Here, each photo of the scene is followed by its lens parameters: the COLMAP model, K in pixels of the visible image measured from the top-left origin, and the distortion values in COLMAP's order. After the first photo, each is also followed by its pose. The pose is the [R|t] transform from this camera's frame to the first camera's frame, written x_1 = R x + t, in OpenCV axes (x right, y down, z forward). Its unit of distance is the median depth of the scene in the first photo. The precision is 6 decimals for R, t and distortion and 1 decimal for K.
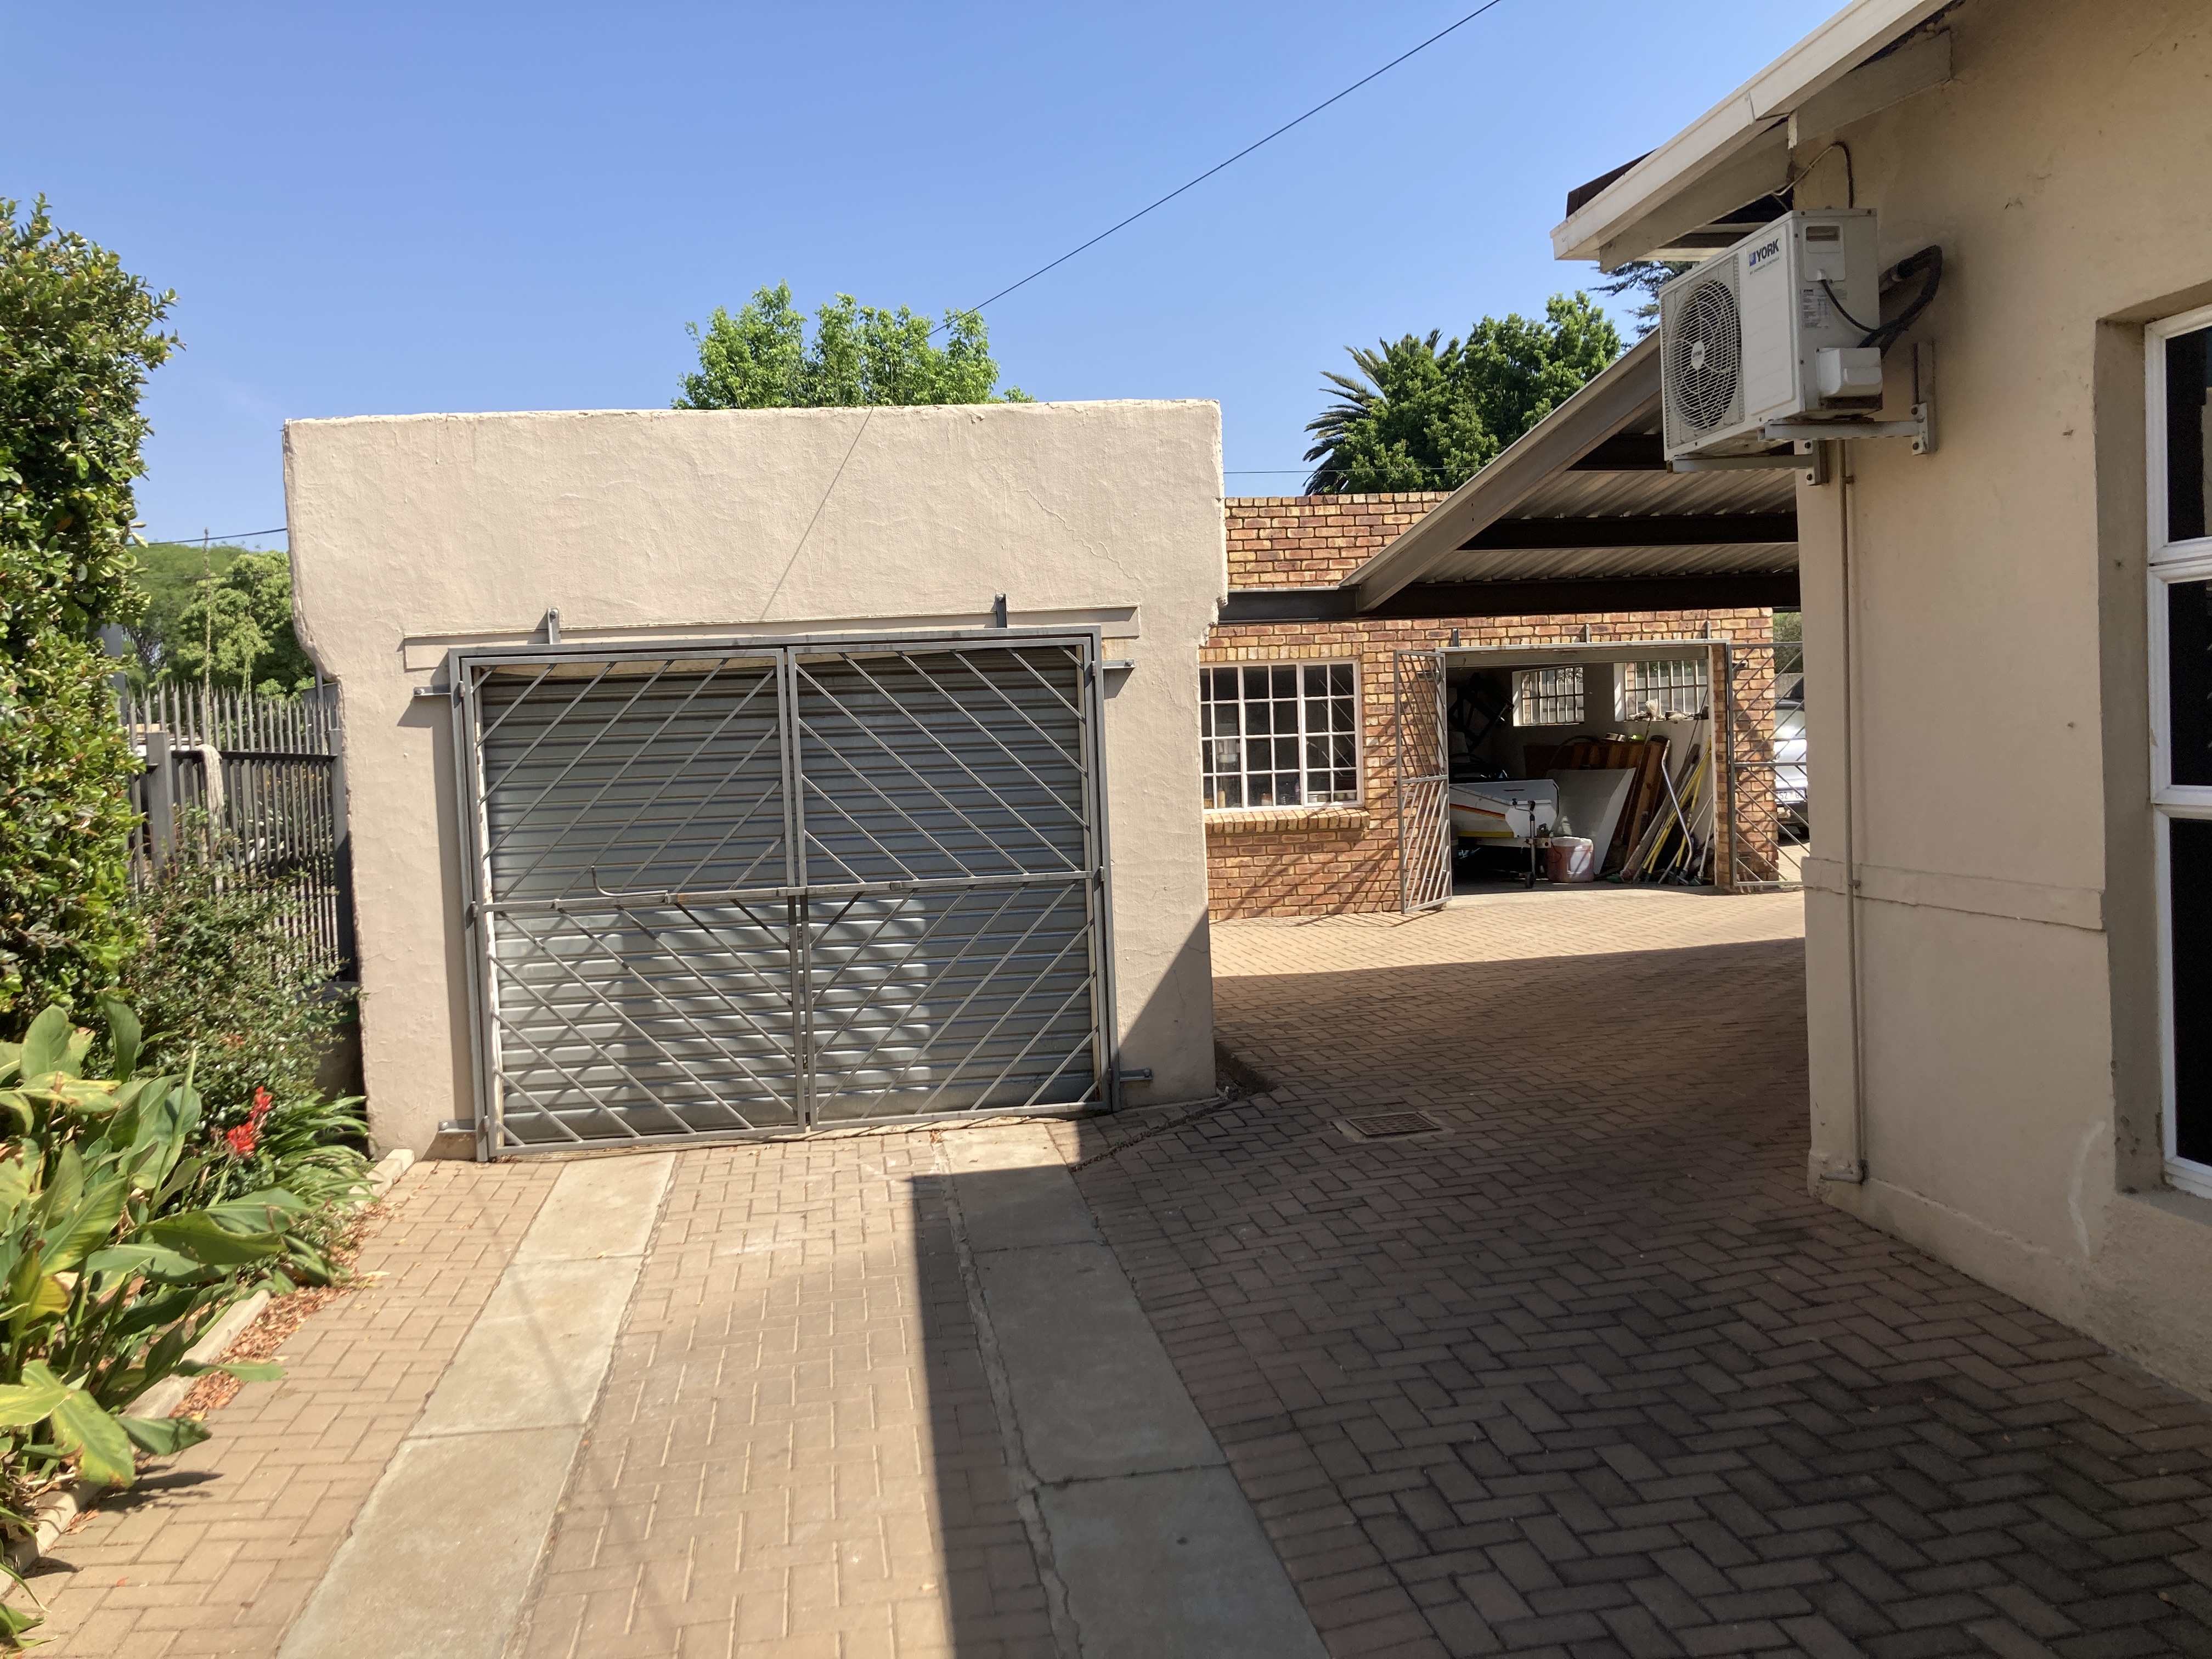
lens RADIAL K [[1791.3, 0, 1100.1], [0, 1791.3, 797.0], [0, 0, 1]] dist [0.044212, -0.057279]
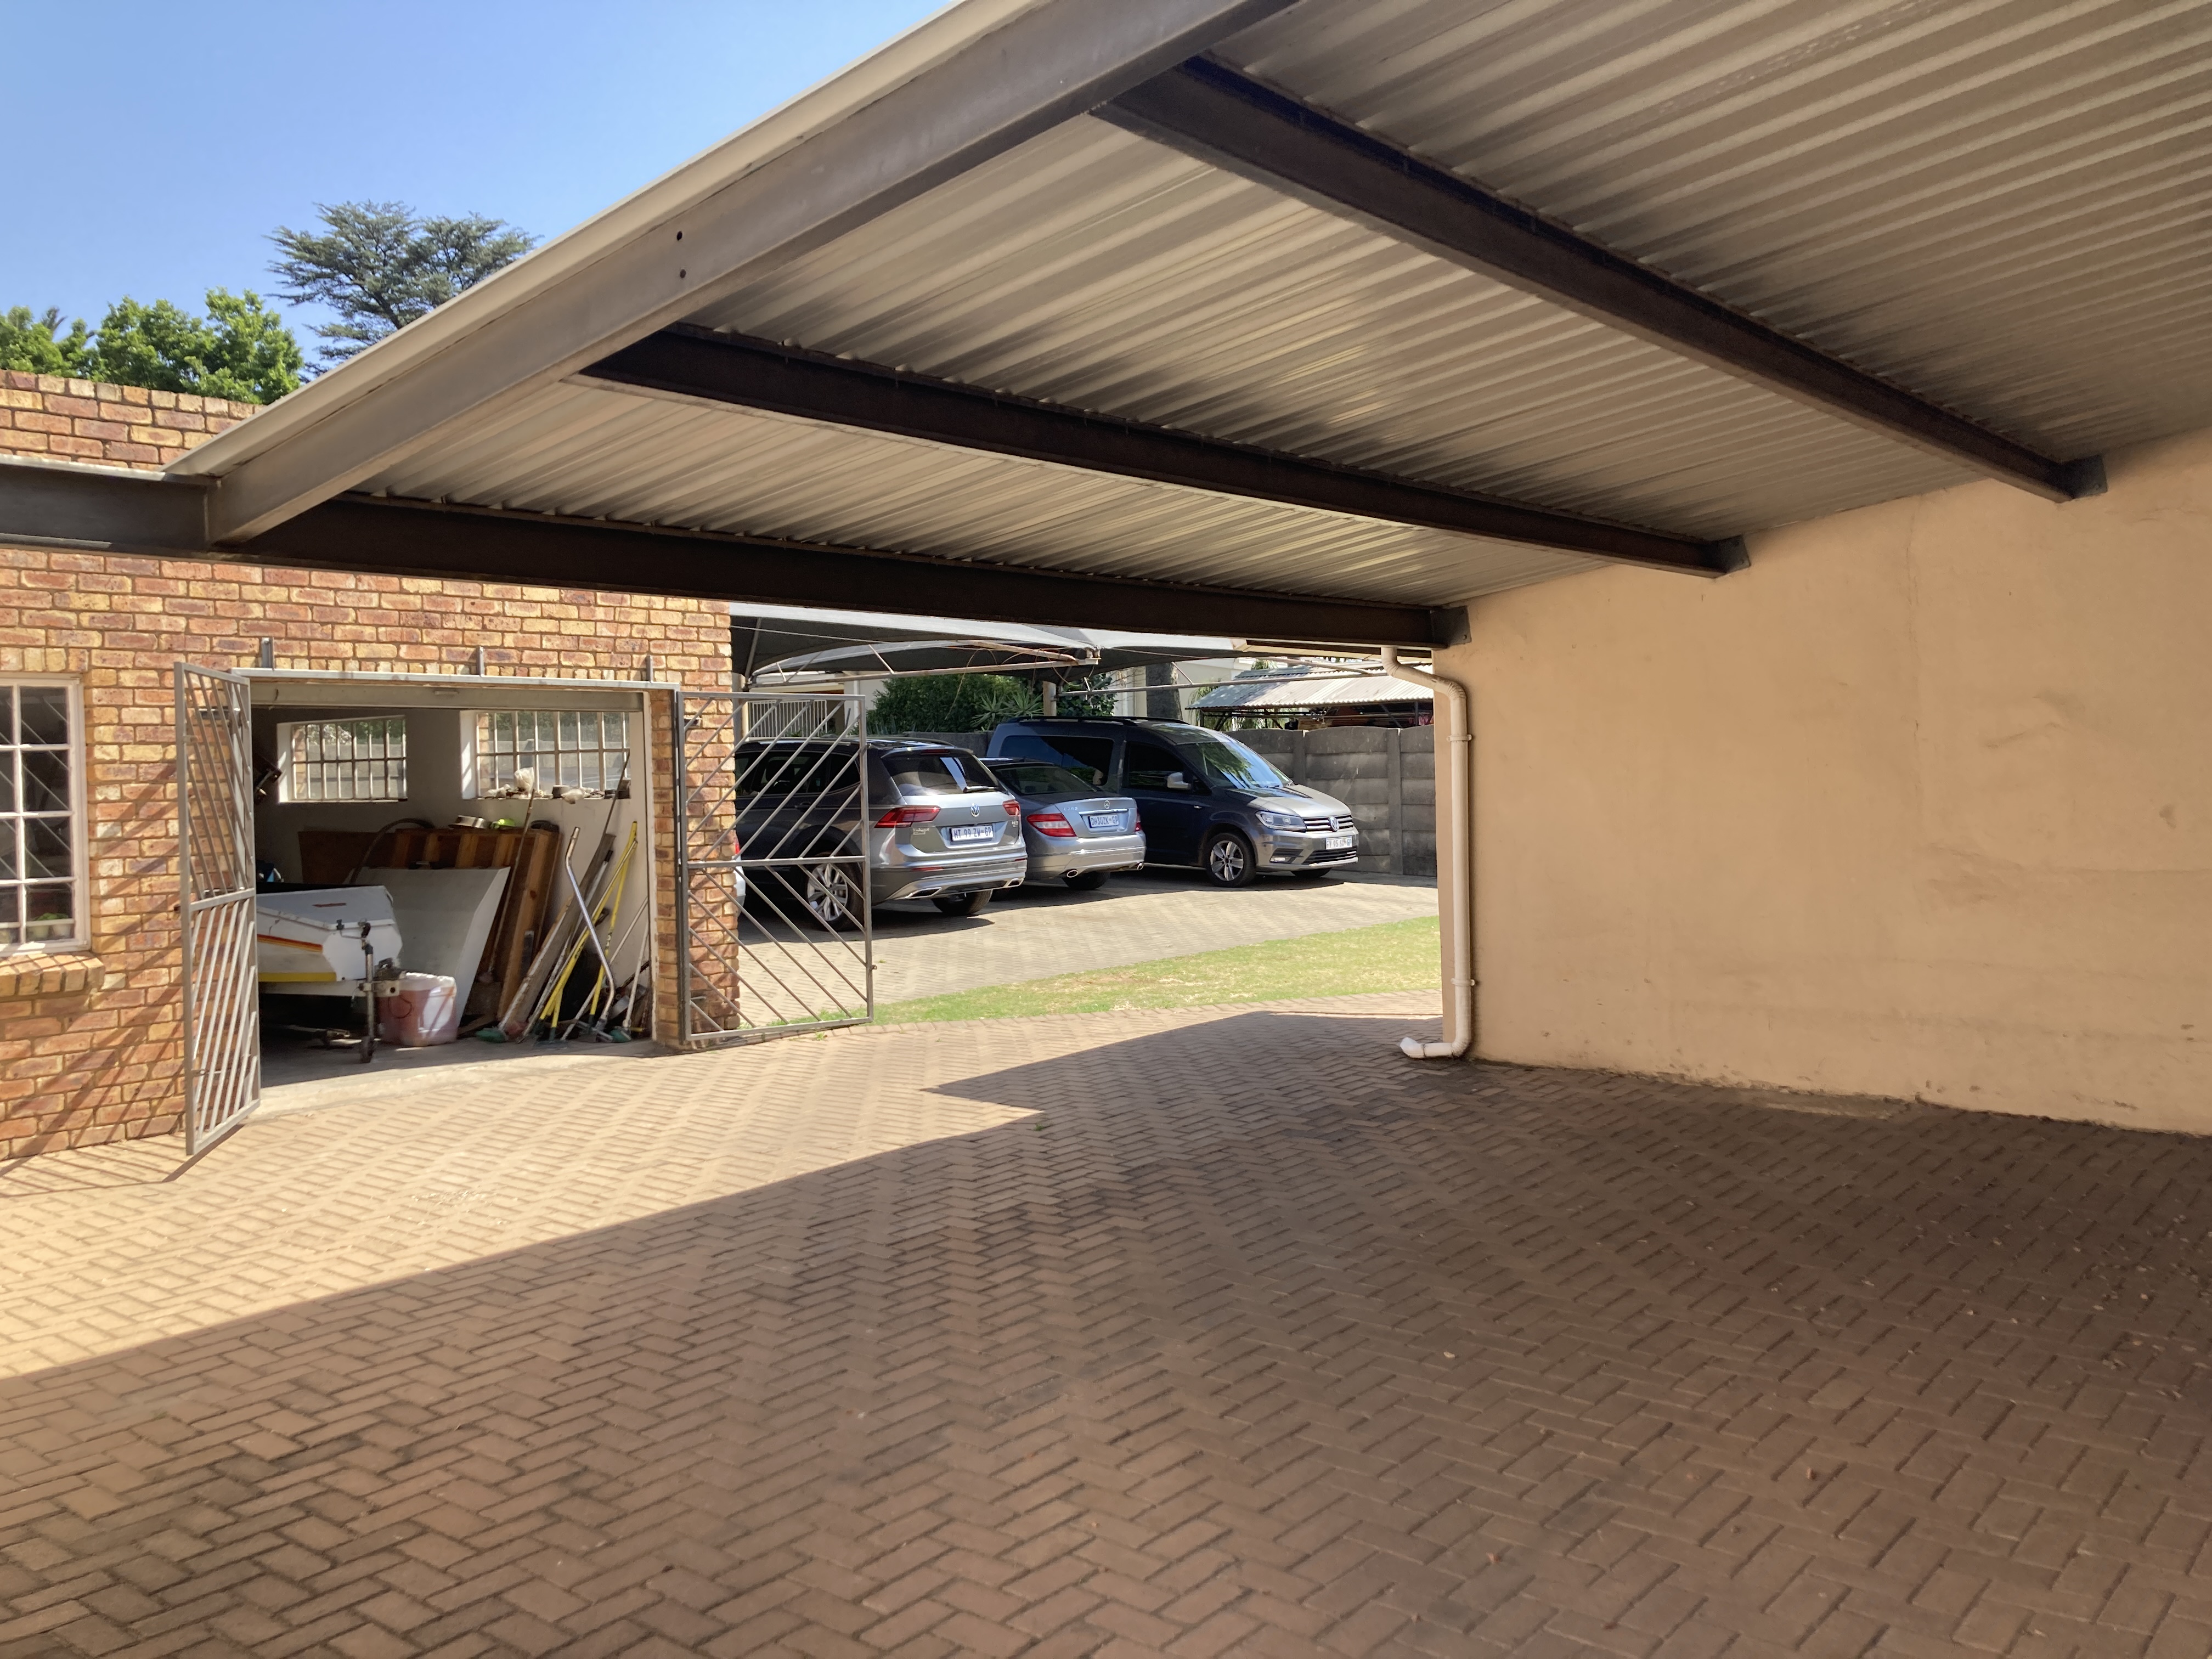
lens RADIAL K [[1791.3, 0, 1100.1], [0, 1791.3, 797.0], [0, 0, 1]] dist [0.044212, -0.057279]
pose [[0.747327, 0.015425, 0.664277, 0.011086], [0.012372, 0.999234, -0.037123, -0.016286], [-0.664341, 0.035962, 0.746564, 0.374360]]
